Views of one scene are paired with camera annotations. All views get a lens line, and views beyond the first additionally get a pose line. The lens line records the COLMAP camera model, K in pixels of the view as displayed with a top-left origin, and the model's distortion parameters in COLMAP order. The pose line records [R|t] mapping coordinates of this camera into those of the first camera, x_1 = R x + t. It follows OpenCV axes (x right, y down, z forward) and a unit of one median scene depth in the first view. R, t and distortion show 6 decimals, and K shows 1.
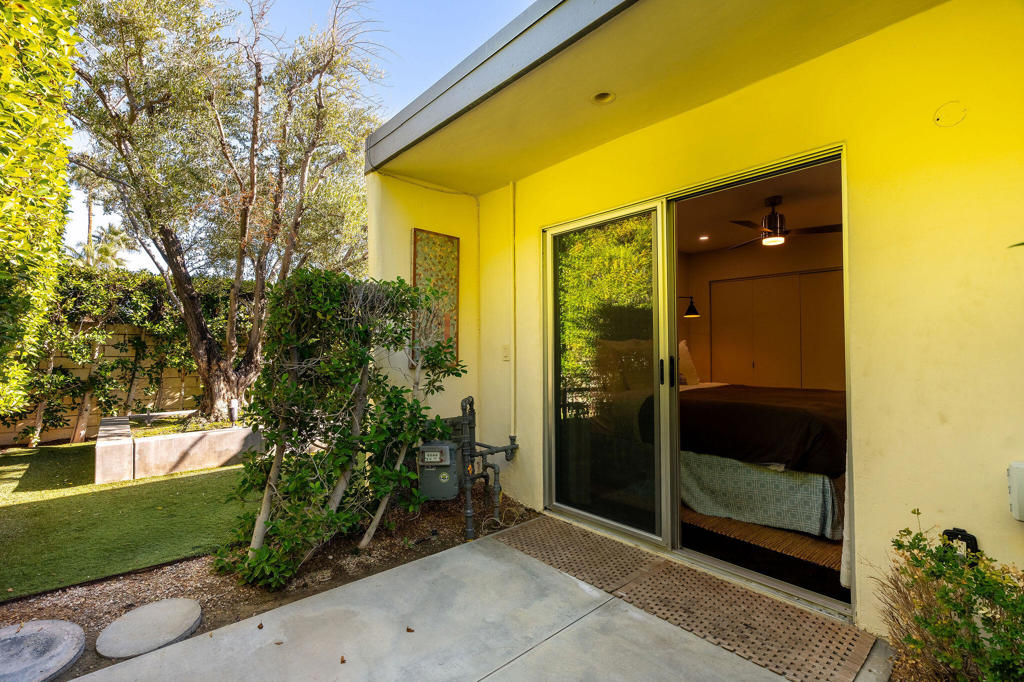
lens RADIAL K [[464.5, 0, 510.5], [0, 464.5, 344.6], [0, 0, 1]] dist [-0.007136, 0.000539]
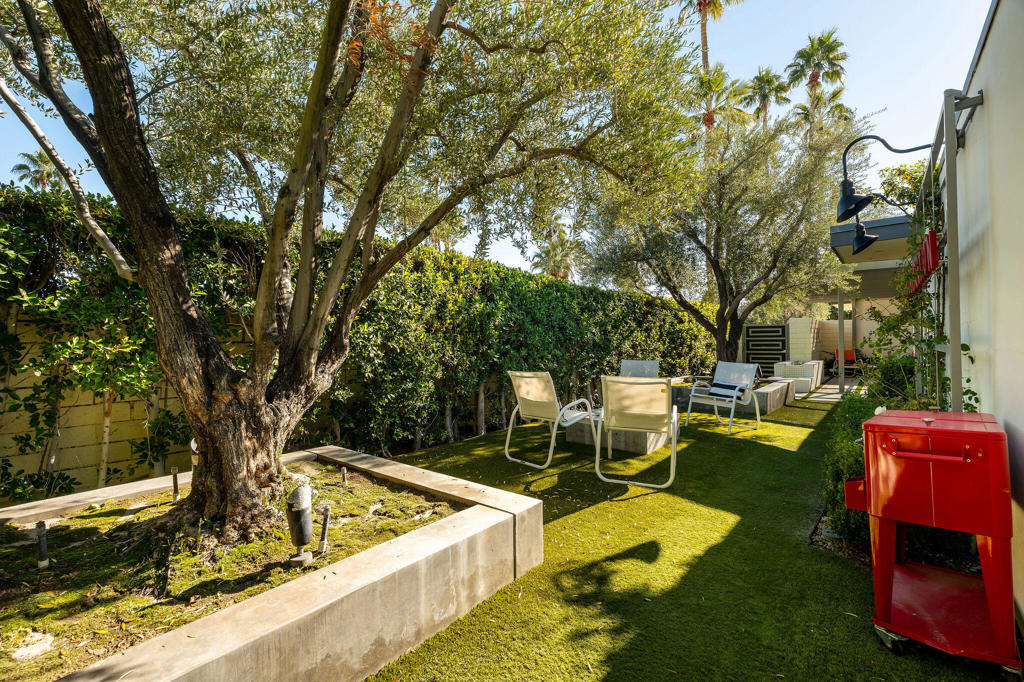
lens RADIAL K [[464.5, 0, 508.6], [0, 464.5, 338.4], [0, 0, 1]] dist [-0.007136, 0.000539]
pose [[0.986406, -0.007163, 0.164170, -0.391516], [0.006347, 0.999965, 0.005494, -0.002134], [-0.164204, -0.004377, 0.986417, 0.476944]]
